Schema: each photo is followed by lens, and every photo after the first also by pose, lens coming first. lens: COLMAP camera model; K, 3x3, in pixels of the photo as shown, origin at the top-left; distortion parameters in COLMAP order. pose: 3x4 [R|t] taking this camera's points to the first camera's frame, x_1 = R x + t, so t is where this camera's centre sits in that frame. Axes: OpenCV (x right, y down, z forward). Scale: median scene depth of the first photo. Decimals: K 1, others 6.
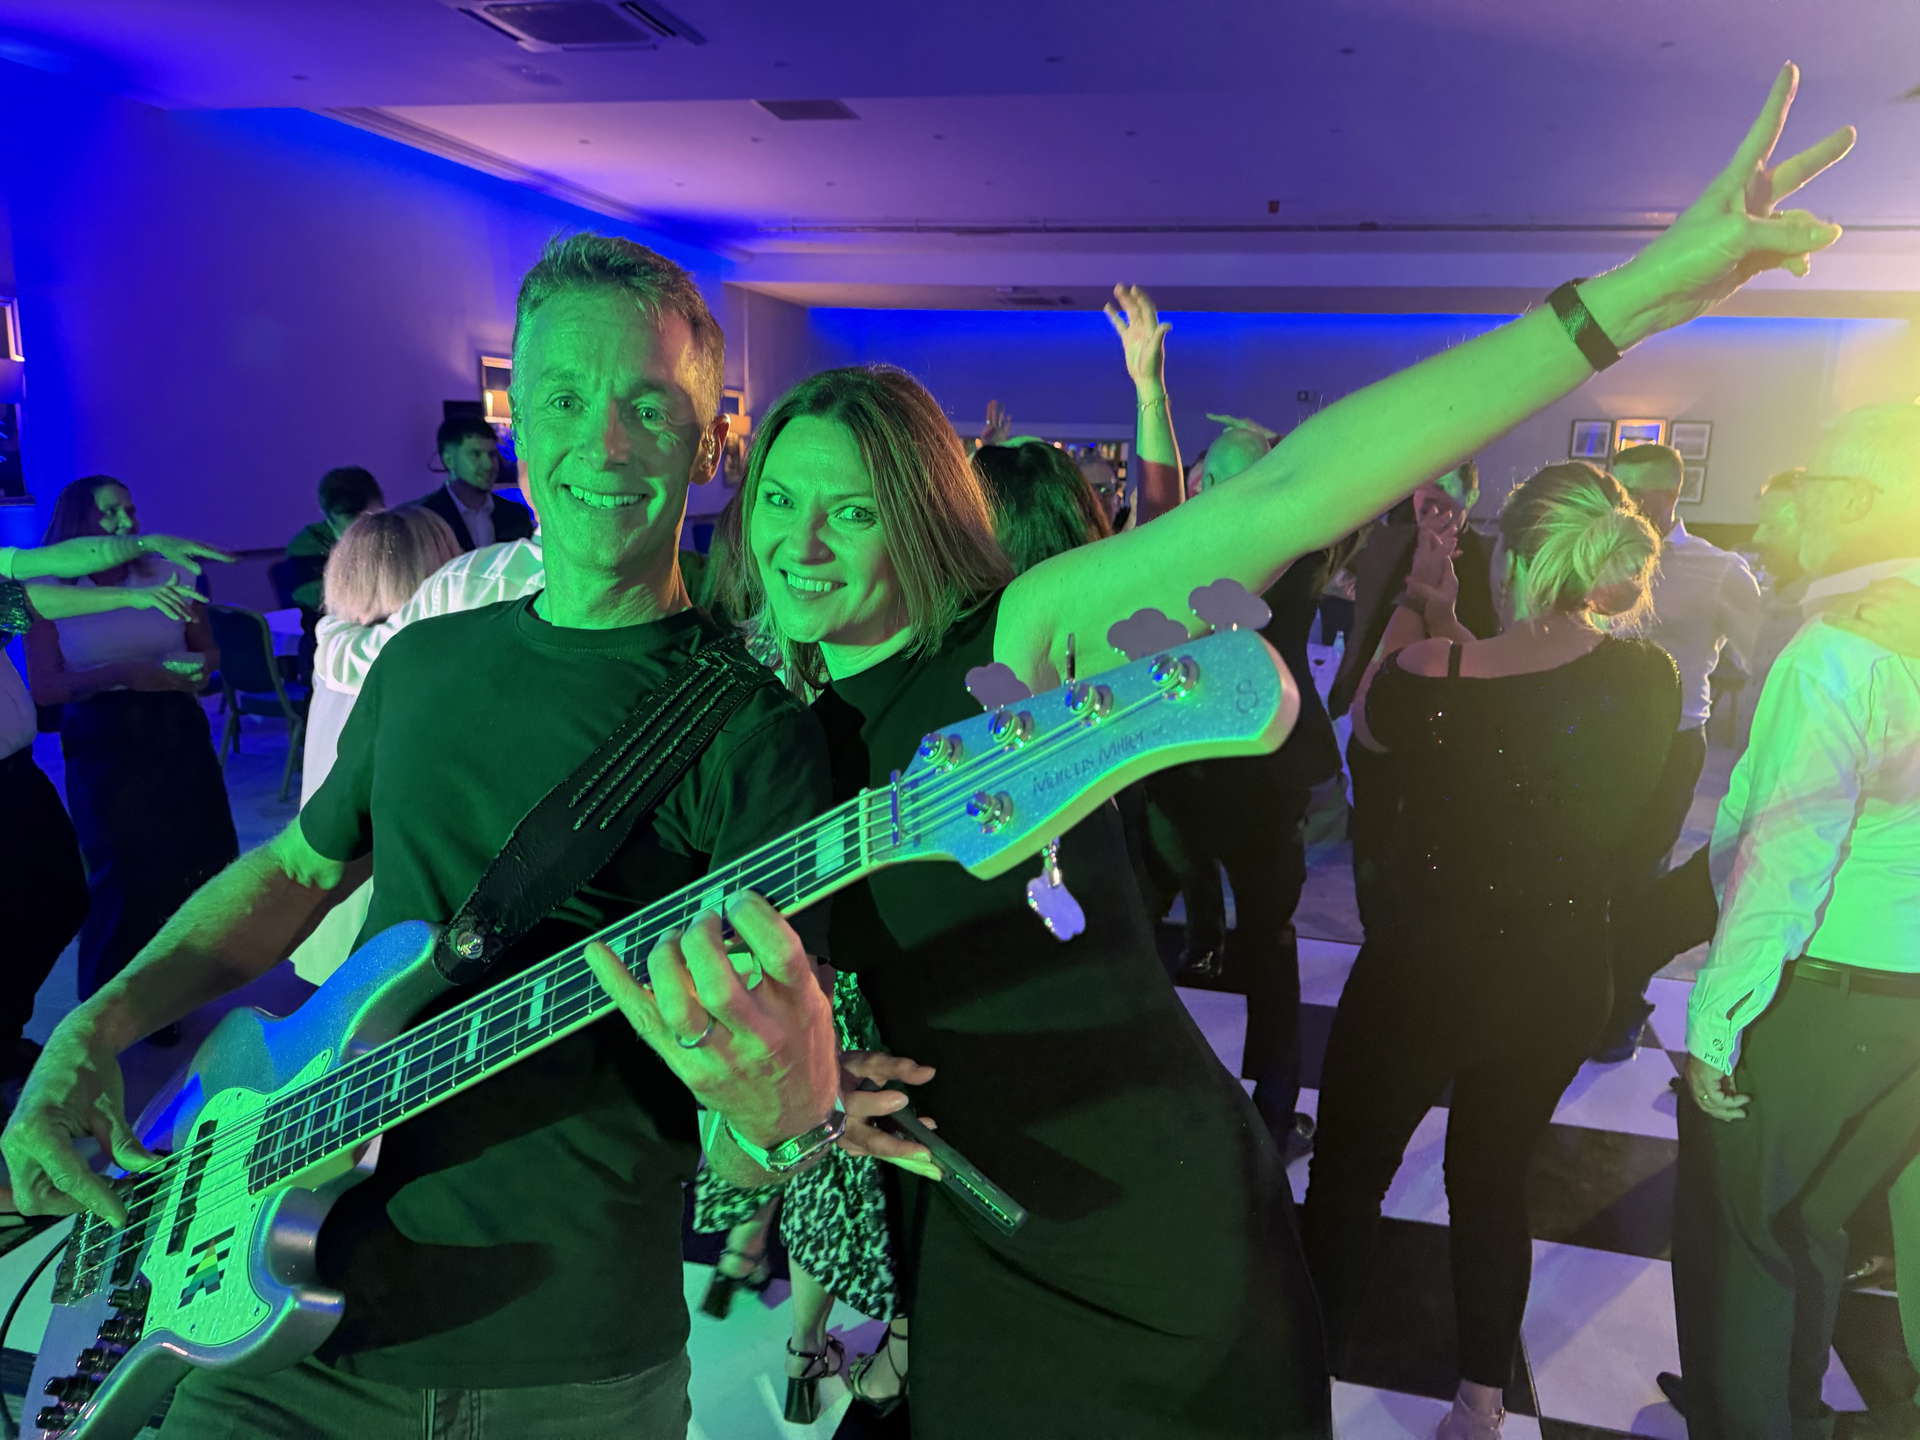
lens RADIAL K [[1381.4, 0, 976.7], [0, 1381.4, 727.9], [0, 0, 1]] dist [0.111681, -0.205940]
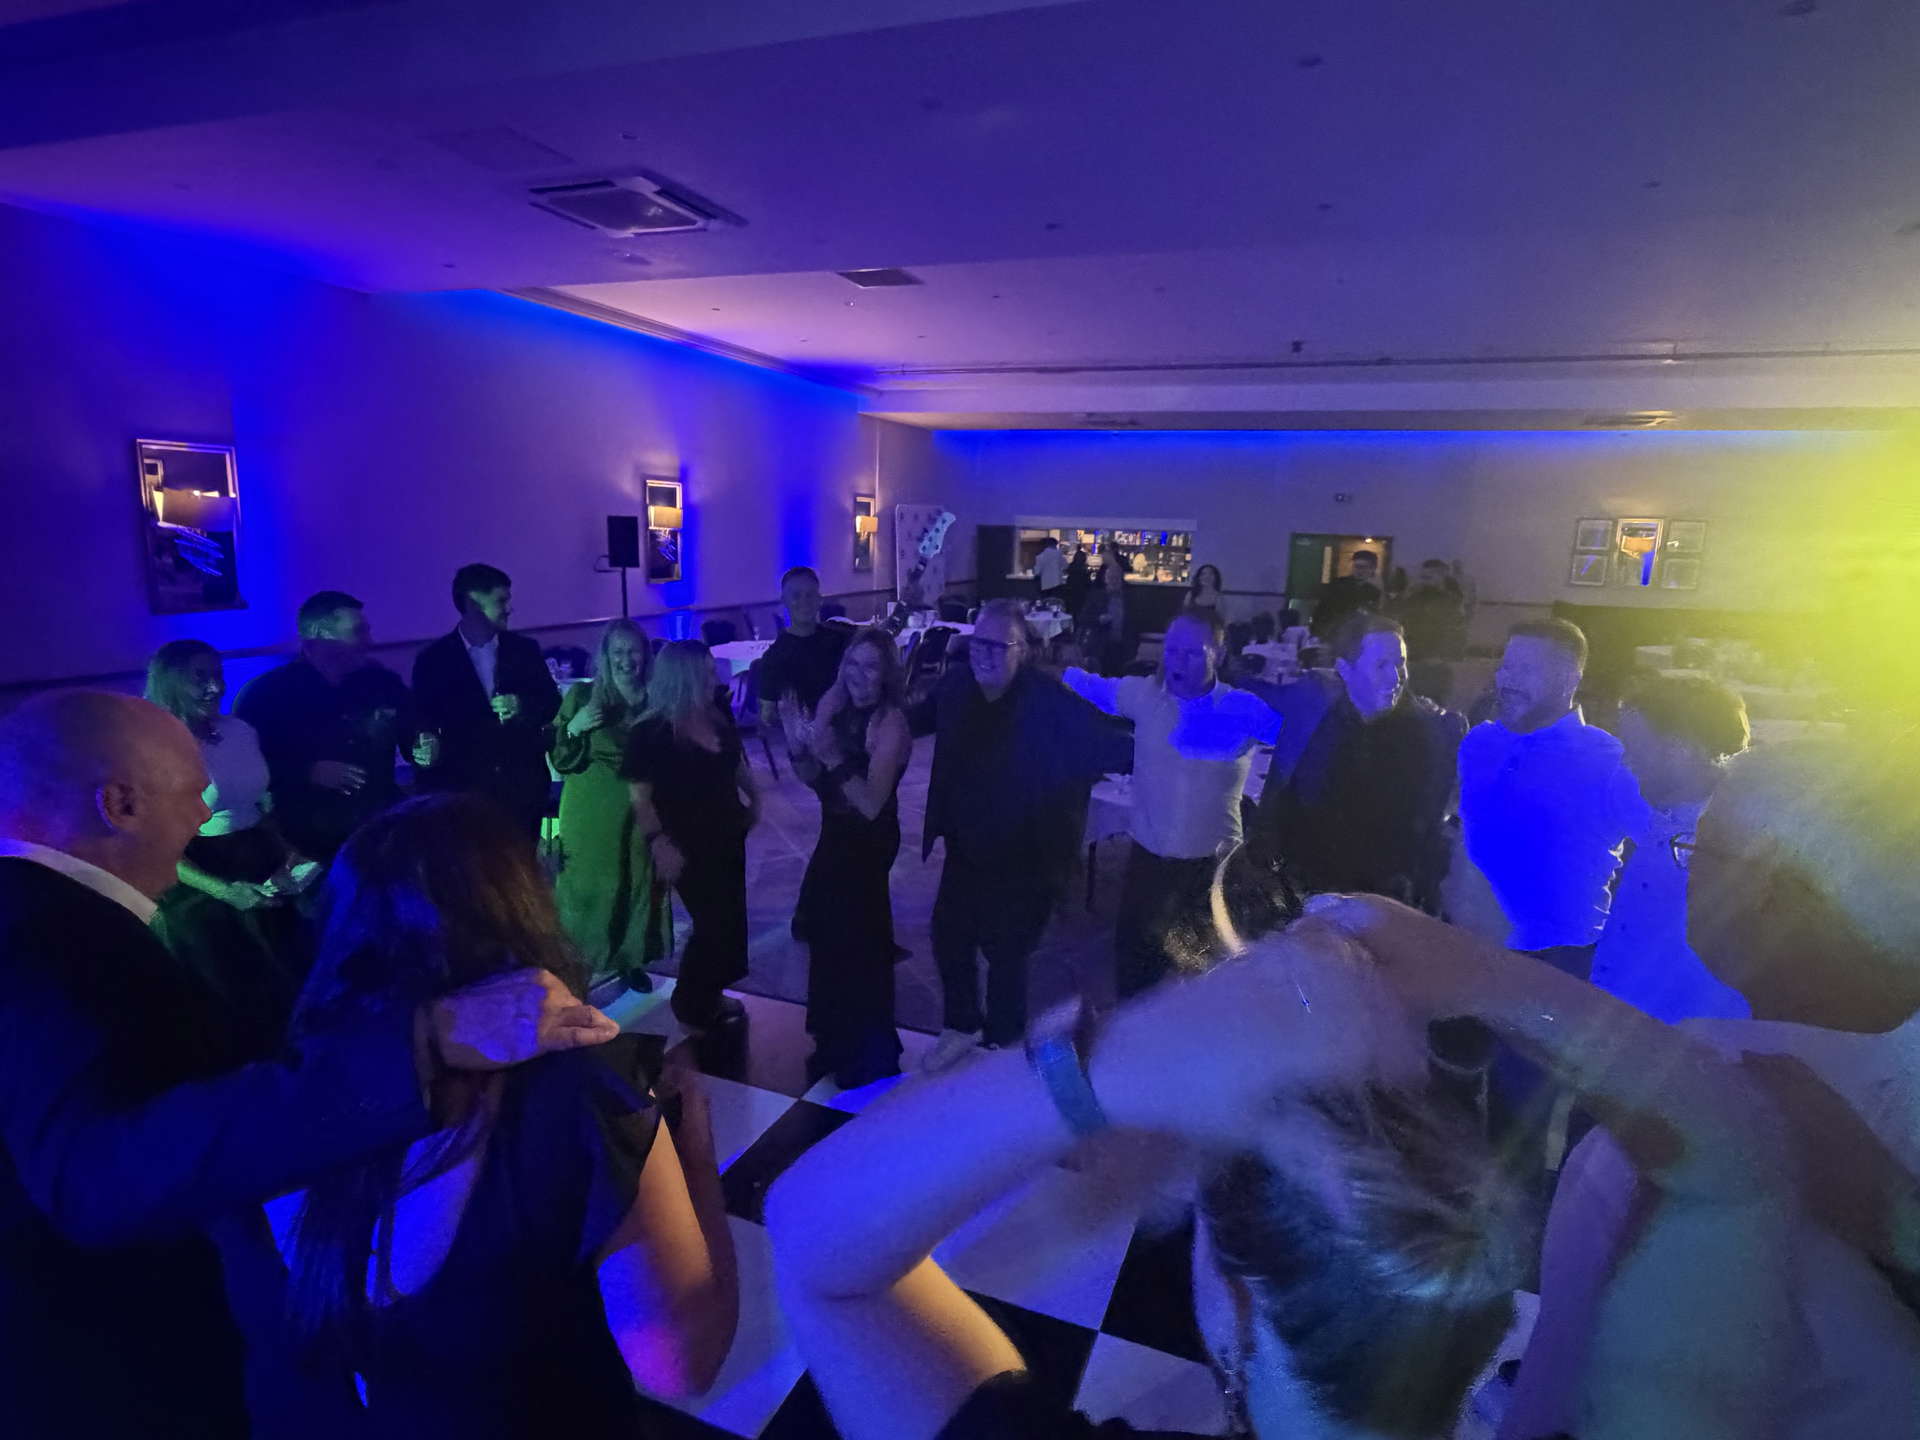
lens RADIAL K [[1030.1, 0, 952.3], [0, 1030.1, 727.9], [0, 0, 1]] dist [-0.000300, -0.000281]
pose [[0.988136, 0.030973, -0.150425, 0.069486], [-0.031077, 0.999516, 0.001660, -0.047848], [0.150404, 0.003034, 0.988620, 0.111603]]
